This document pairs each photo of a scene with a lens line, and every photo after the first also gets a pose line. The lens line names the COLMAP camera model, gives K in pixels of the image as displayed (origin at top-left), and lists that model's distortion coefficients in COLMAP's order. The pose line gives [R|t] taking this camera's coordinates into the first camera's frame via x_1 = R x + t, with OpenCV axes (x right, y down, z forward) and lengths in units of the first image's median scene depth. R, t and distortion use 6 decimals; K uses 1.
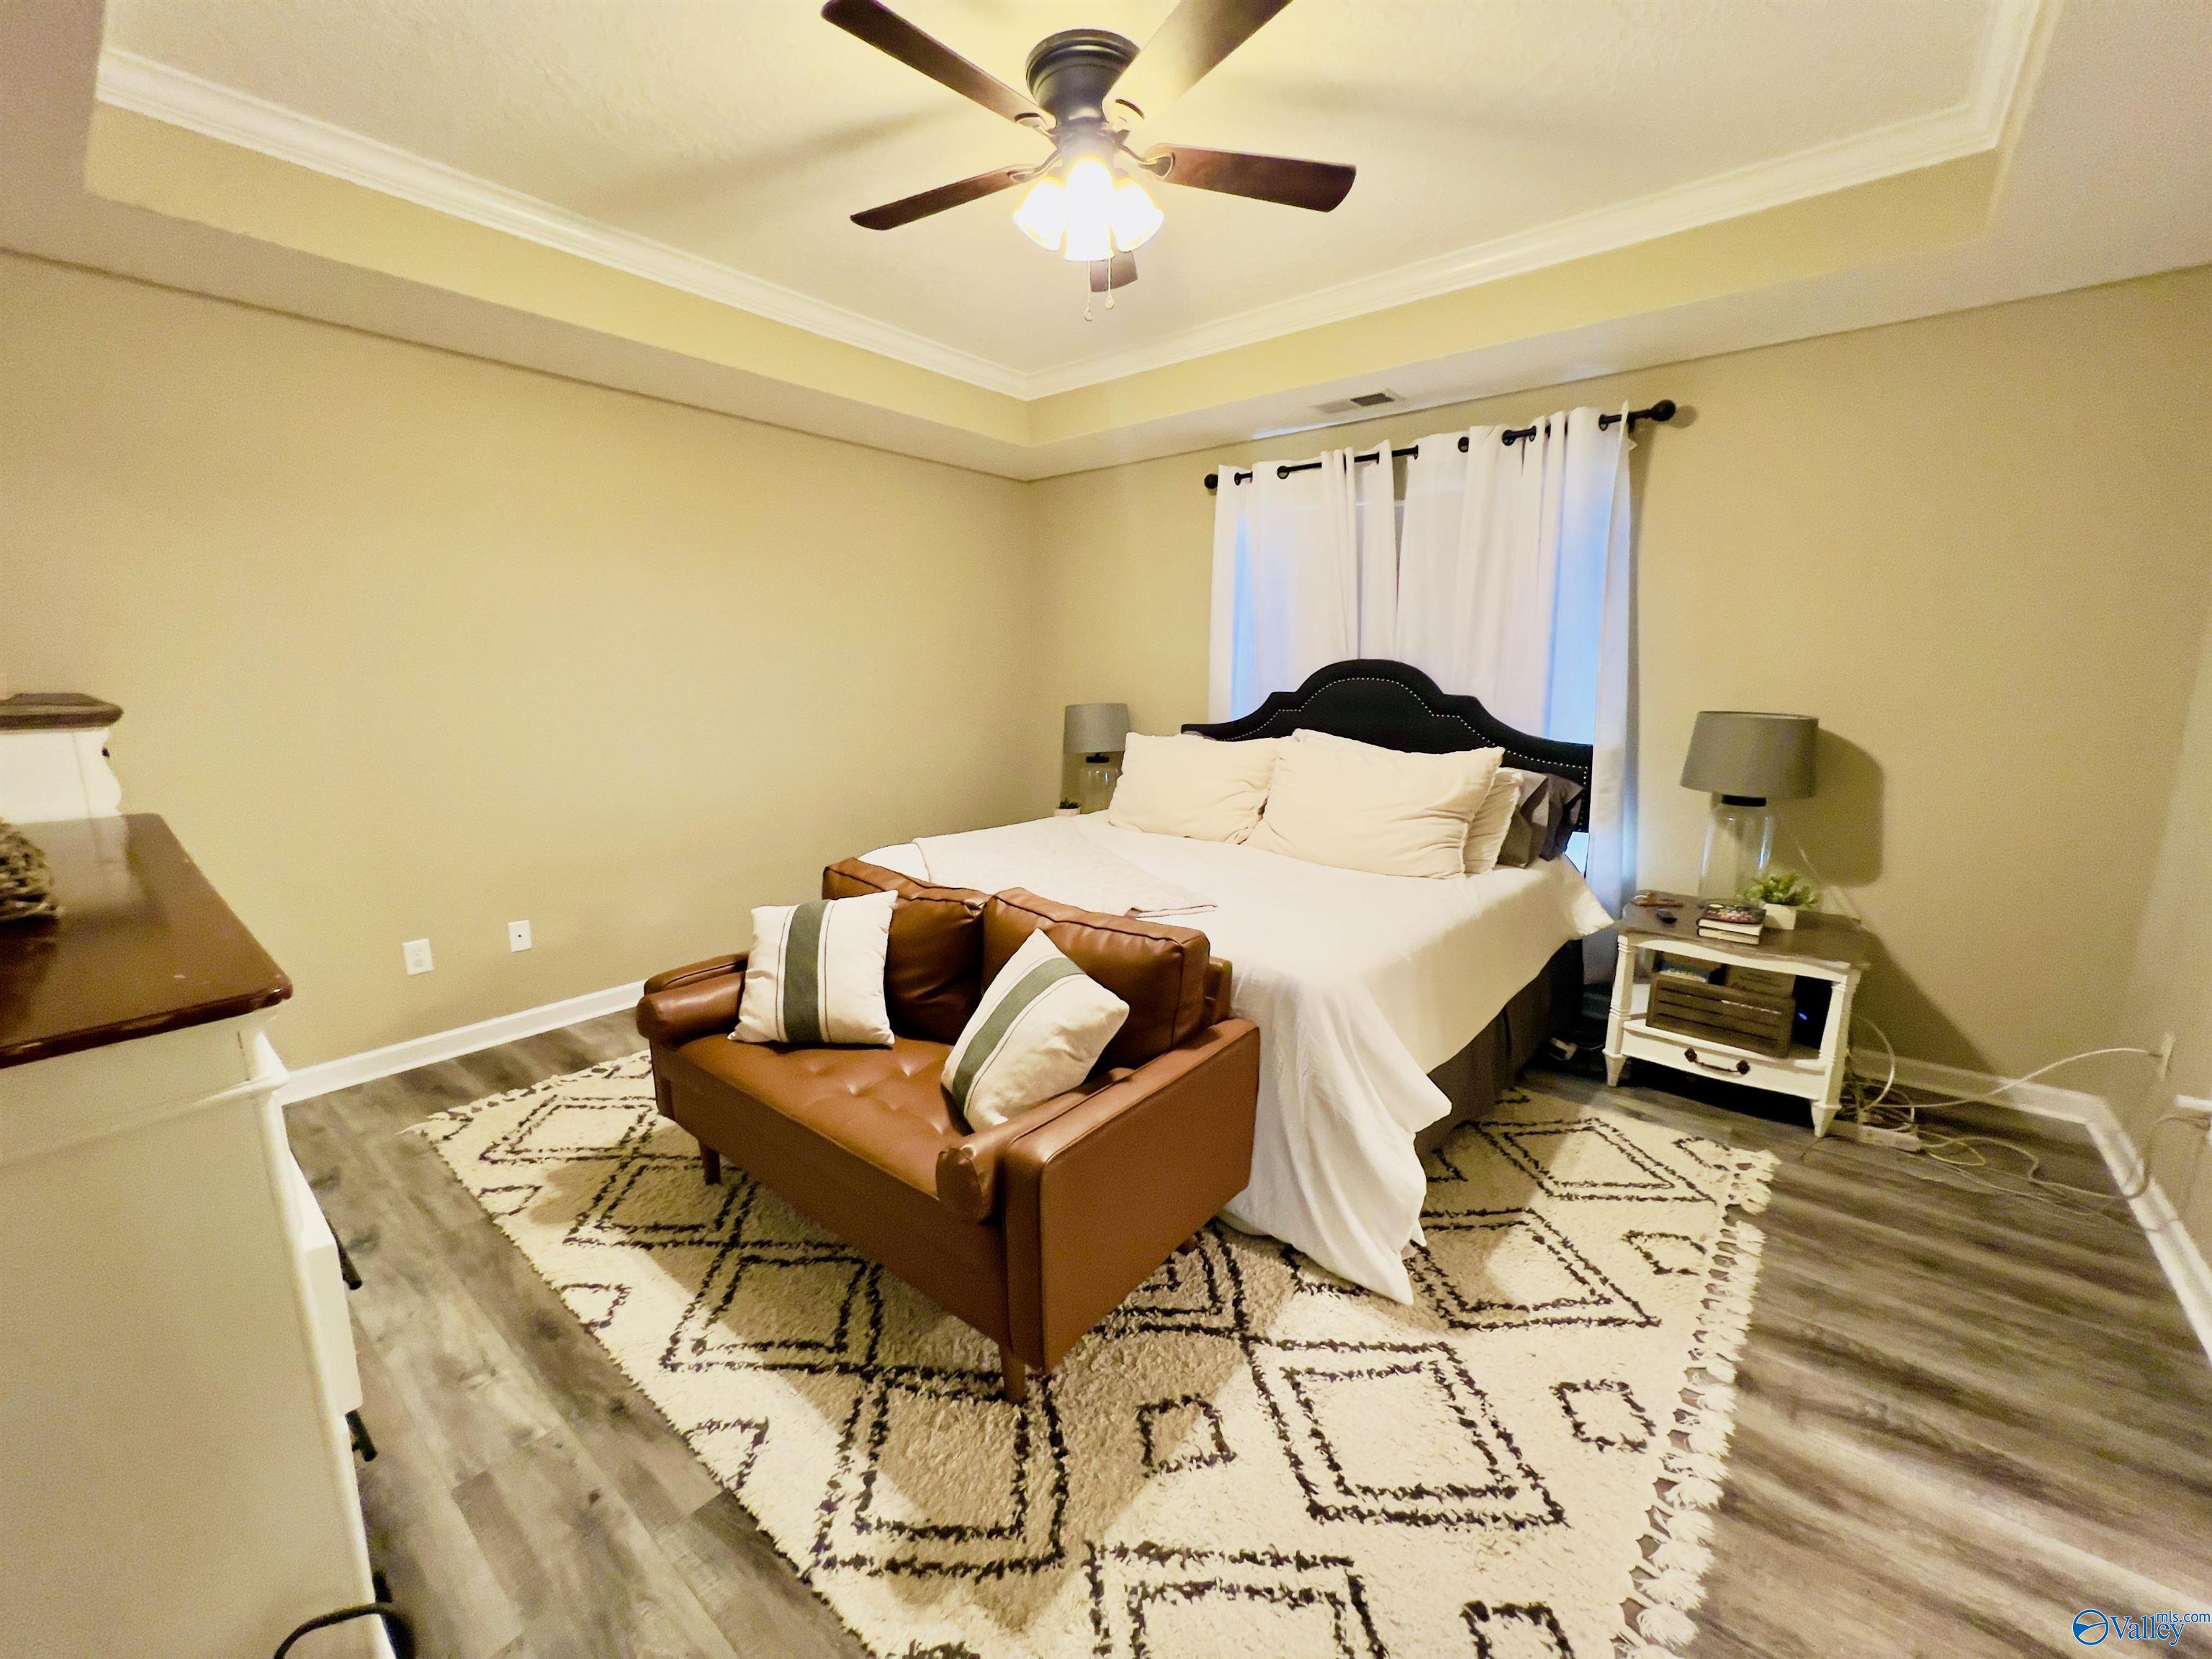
lens RADIAL K [[885.9, 0, 1114.7], [0, 885.9, 830.7], [0, 0, 1]] dist [-0.000487, -0.000023]
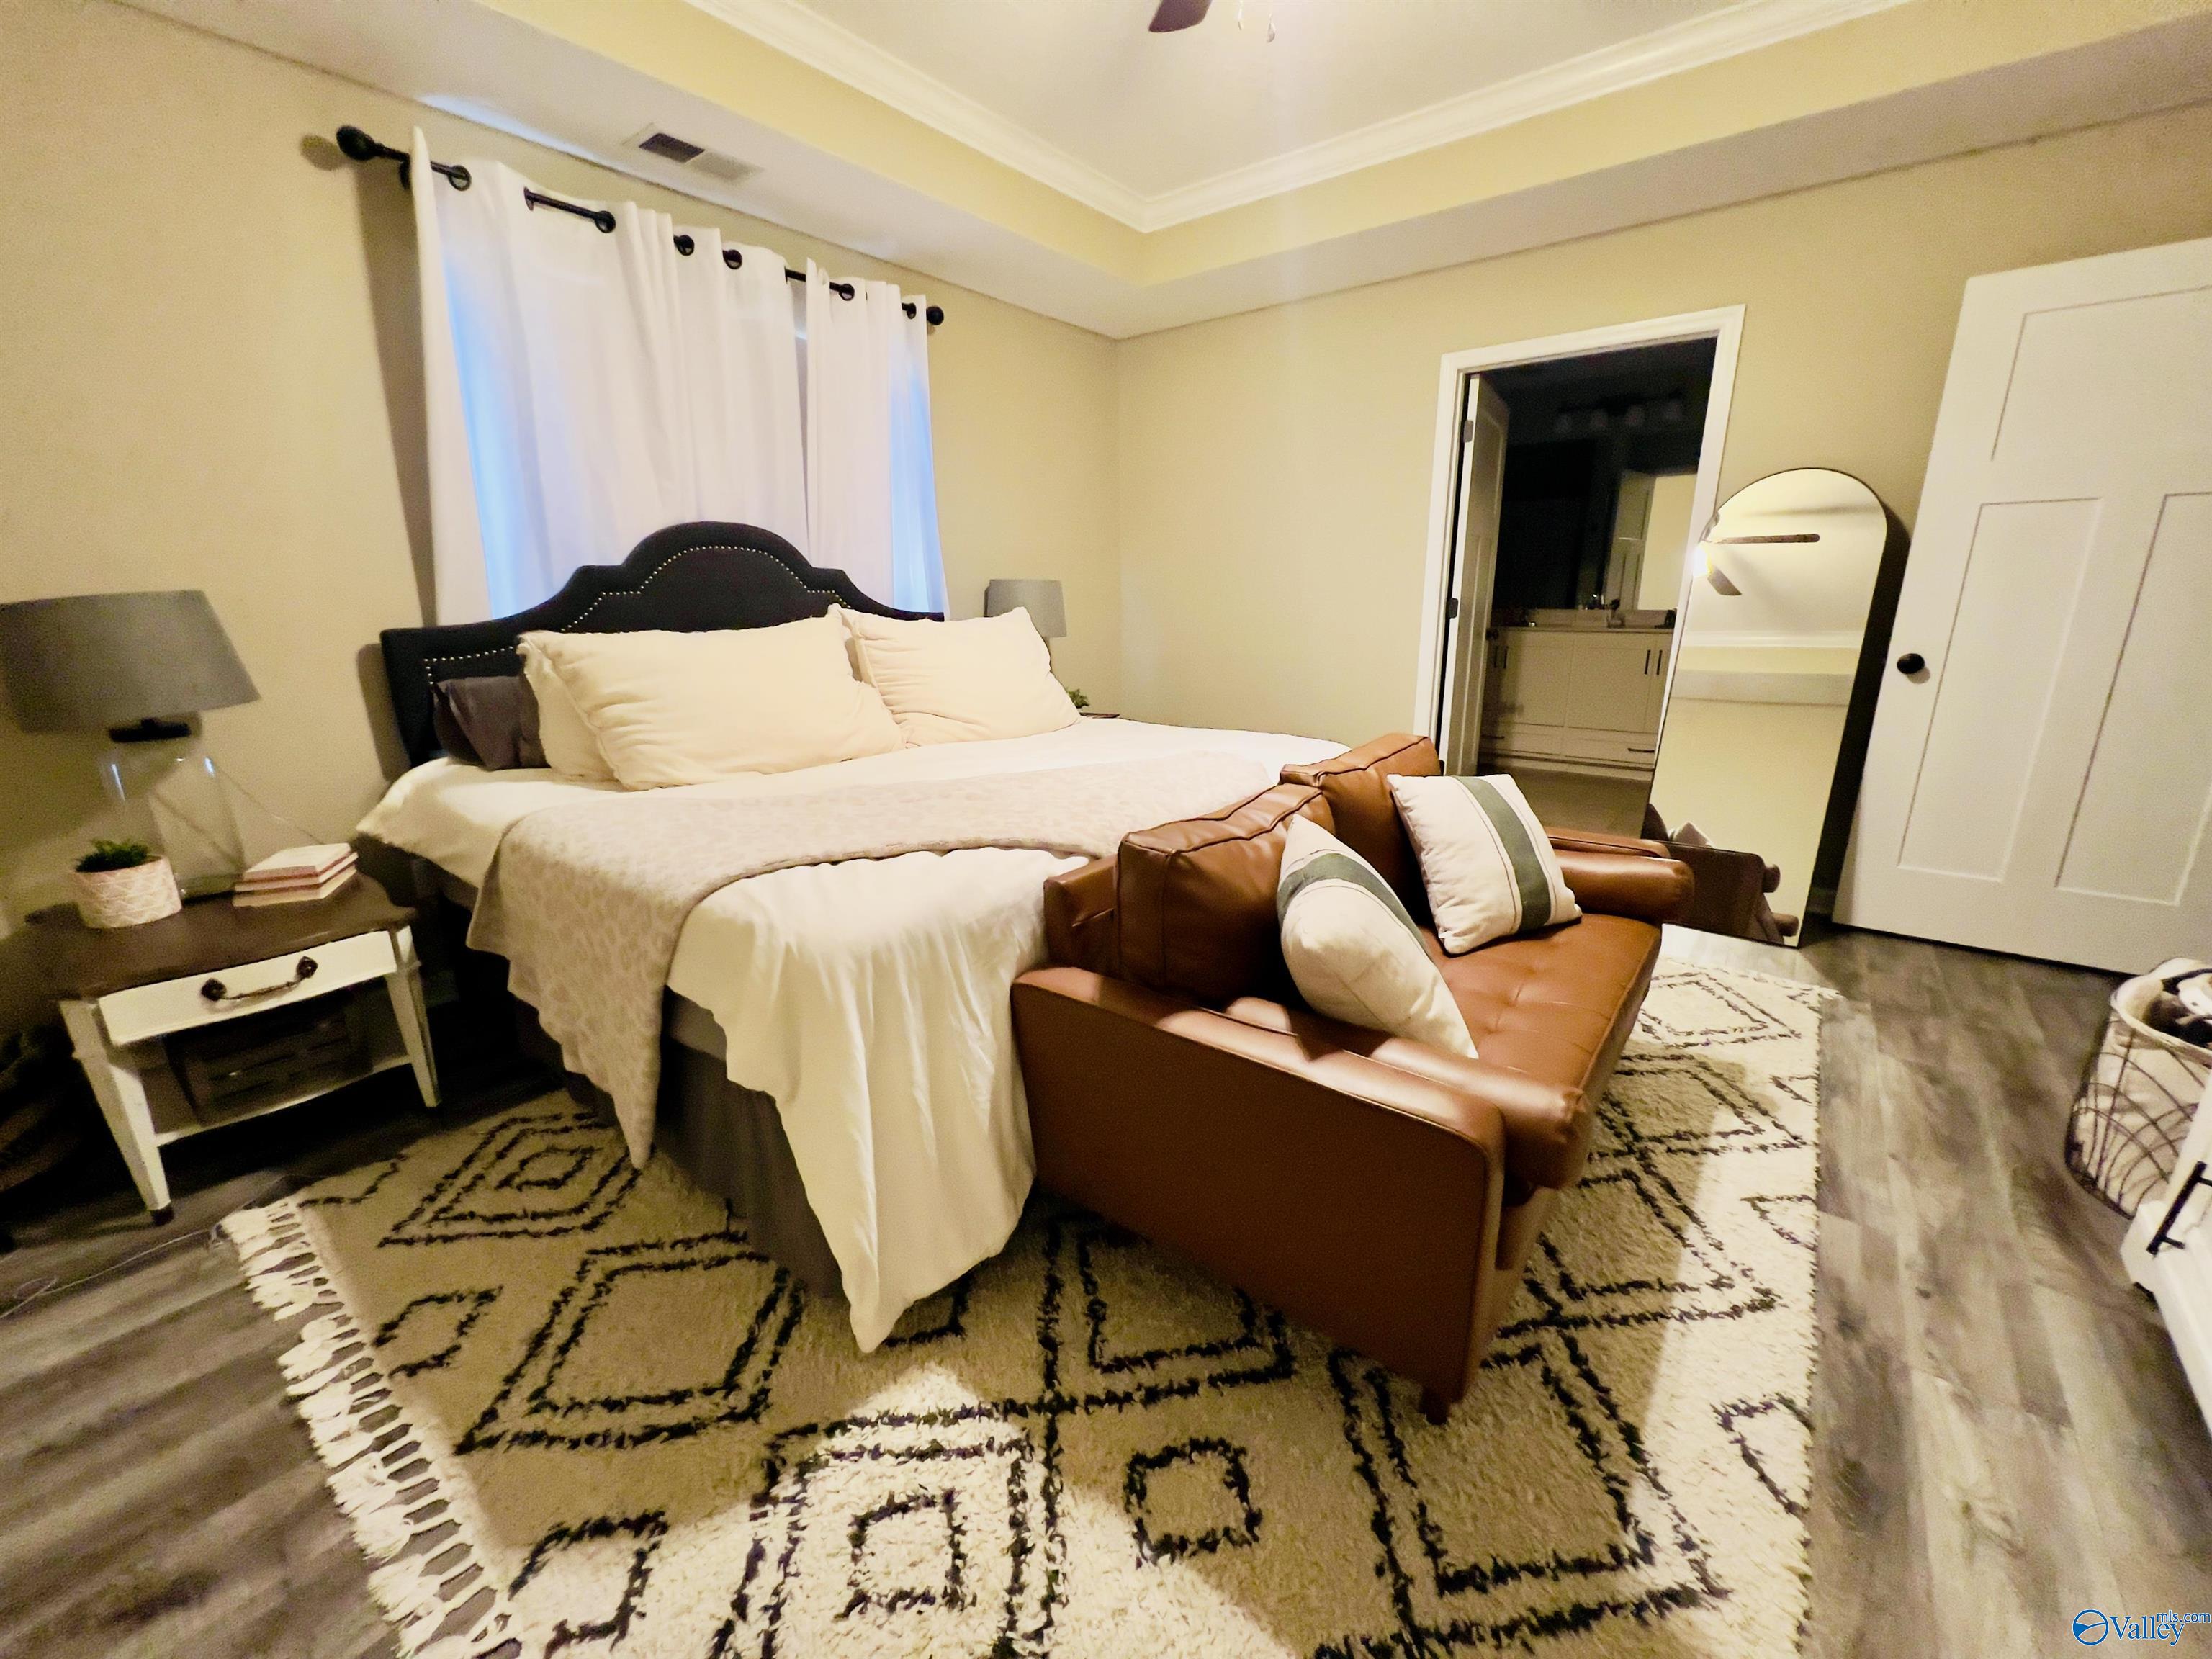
lens RADIAL K [[885.9, 0, 1114.7], [0, 885.9, 830.7], [0, 0, 1]] dist [-0.000487, -0.000023]
pose [[-0.018919, -0.264460, 0.964211, -1.130379], [0.196512, 0.944589, 0.262934, -0.152354], [-0.980319, 0.194453, 0.034099, 1.424231]]
